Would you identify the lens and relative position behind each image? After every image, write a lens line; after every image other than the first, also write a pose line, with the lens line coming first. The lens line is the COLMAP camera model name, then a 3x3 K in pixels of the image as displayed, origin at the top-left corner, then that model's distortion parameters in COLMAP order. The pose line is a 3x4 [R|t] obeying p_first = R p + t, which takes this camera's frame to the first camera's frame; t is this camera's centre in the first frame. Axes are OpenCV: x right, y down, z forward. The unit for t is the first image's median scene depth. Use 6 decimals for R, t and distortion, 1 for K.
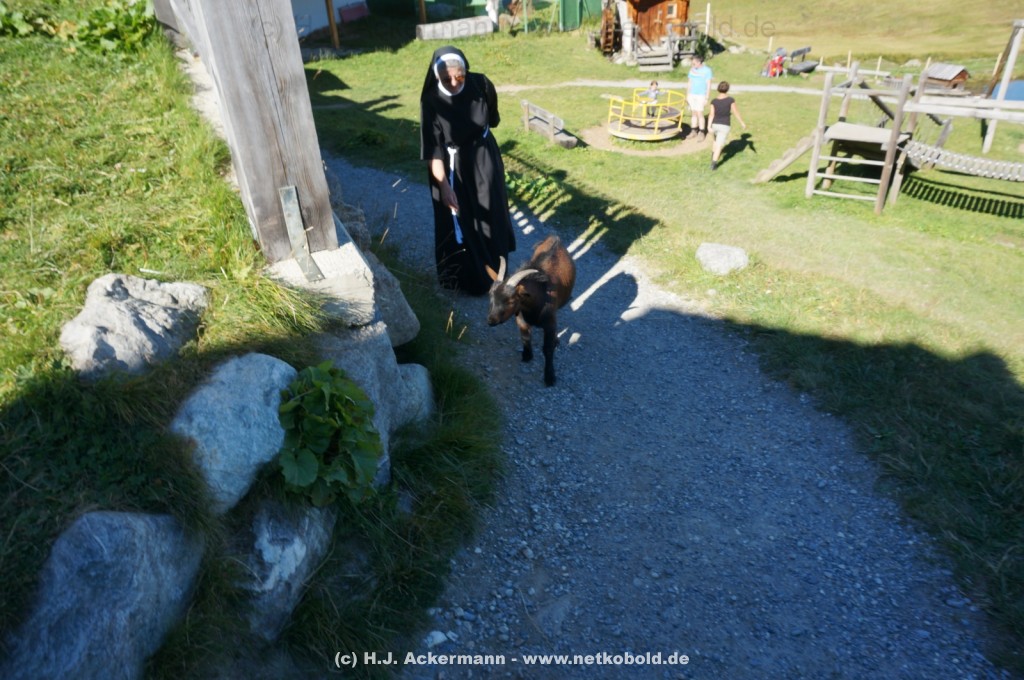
lens RADIAL K [[691.8, 0, 510.9], [0, 691.8, 348.1], [0, 0, 1]] dist [-0.036419, 0.035862]
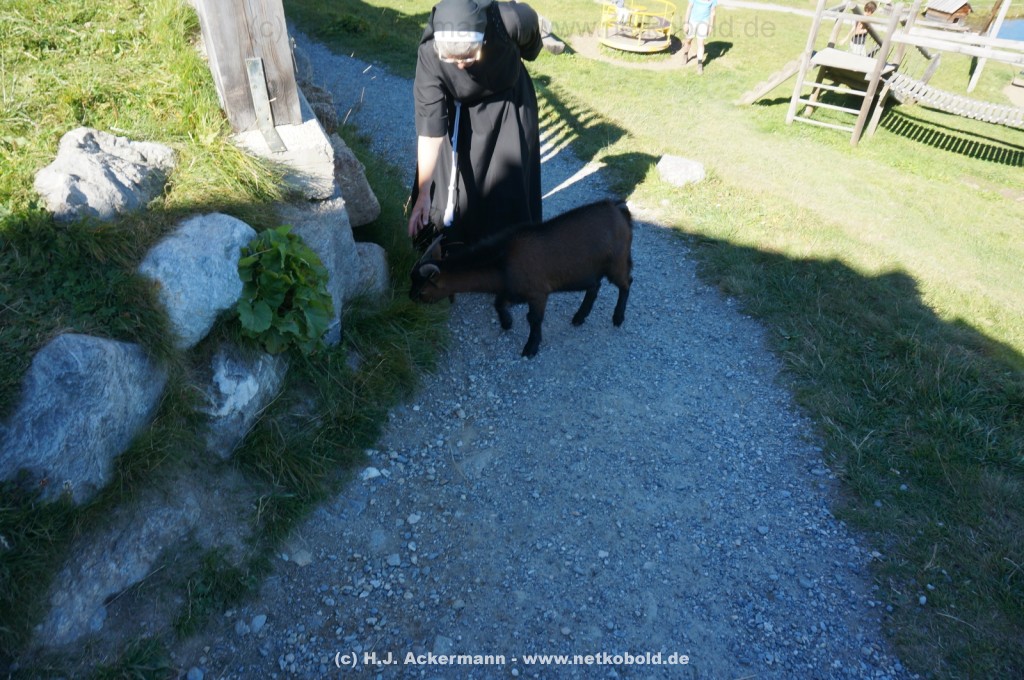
lens RADIAL K [[691.8, 0, 510.9], [0, 691.8, 348.1], [0, 0, 1]] dist [-0.036419, 0.035862]
pose [[0.997019, 0.066757, 0.038686, 0.054334], [-0.071073, 0.989763, 0.123768, 0.044940], [-0.030027, -0.126149, 0.991557, -0.103897]]
